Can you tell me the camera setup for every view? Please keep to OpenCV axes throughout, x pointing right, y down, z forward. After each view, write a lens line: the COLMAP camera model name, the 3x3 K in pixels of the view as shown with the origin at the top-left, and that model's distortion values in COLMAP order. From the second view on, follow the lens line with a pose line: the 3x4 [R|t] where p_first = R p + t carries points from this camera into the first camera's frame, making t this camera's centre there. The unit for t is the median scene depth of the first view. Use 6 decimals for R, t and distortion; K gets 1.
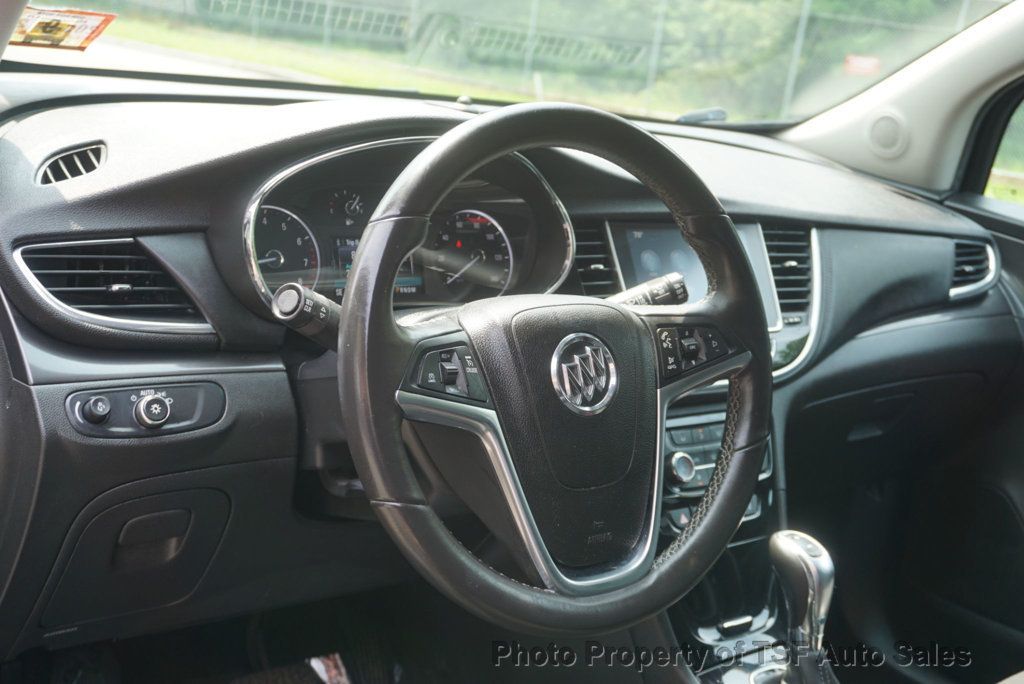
lens RADIAL K [[1146.8, 0, 512.9], [0, 1146.8, 340.4], [0, 0, 1]] dist [0.028103, 0.000000]
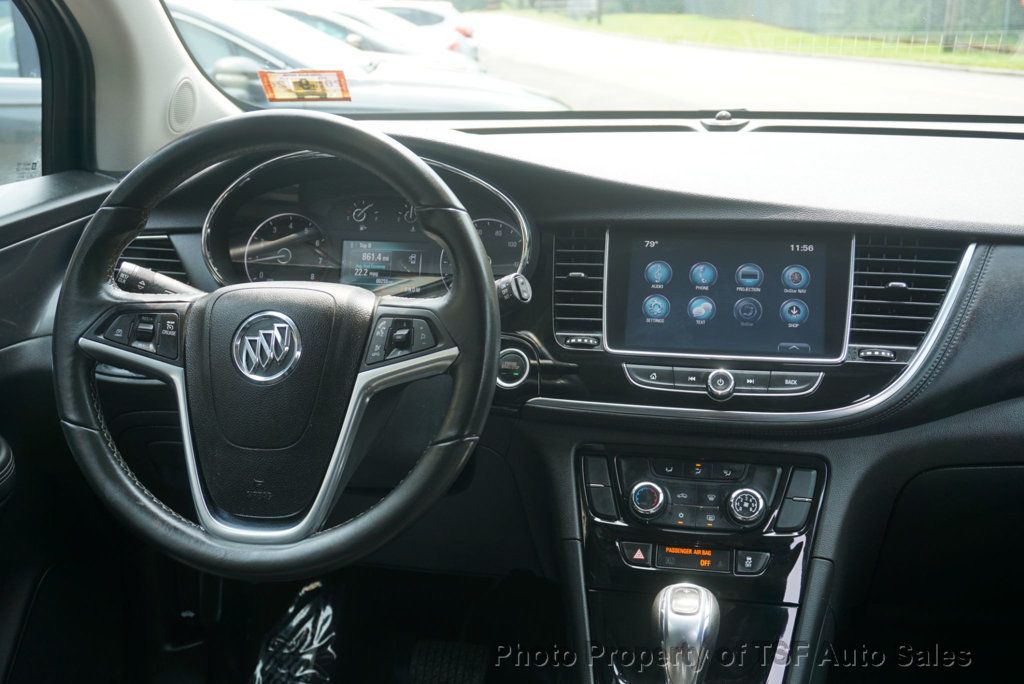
lens RADIAL K [[1237.4, 0, 507.8], [0, 1237.4, 343.1], [0, 0, 1]] dist [0.060416, 0.000000]
pose [[0.661143, 0.058268, -0.747994, 0.938024], [-0.099078, 0.995029, -0.010062, 0.011368], [0.743689, 0.080763, 0.663629, 0.302543]]
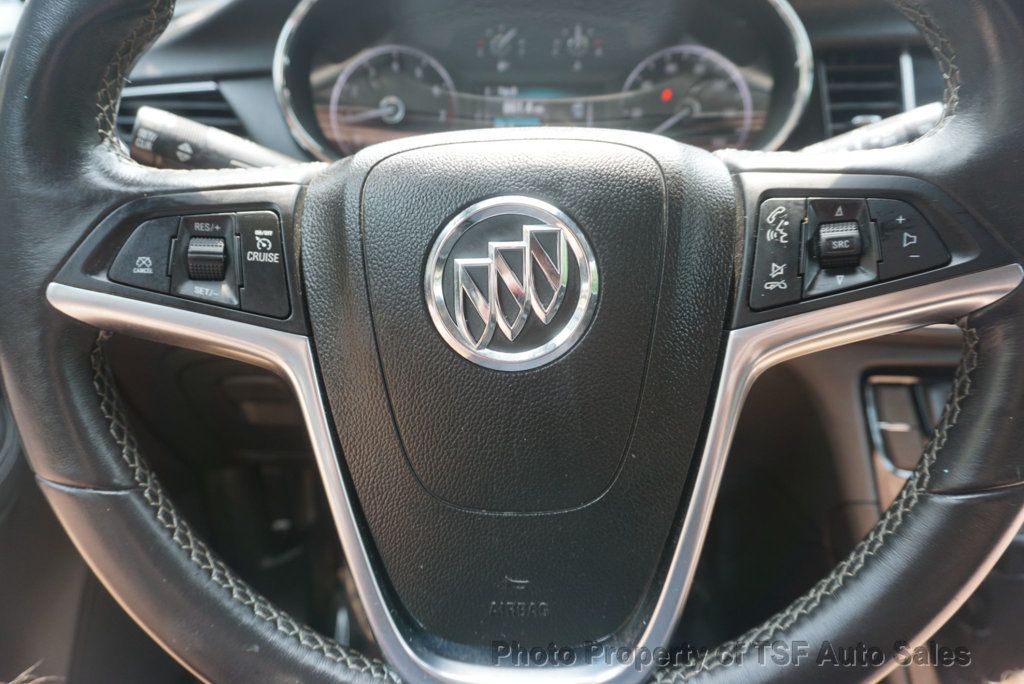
lens RADIAL K [[695.4, 0, 520.0], [0, 695.4, 338.8], [0, 0, 1]] dist [-0.015188, 0.000075]
pose [[0.771347, 0.141755, -0.620426, 0.206276], [-0.047599, 0.984997, 0.165875, 0.003173], [0.634632, -0.098416, 0.766523, 0.643157]]
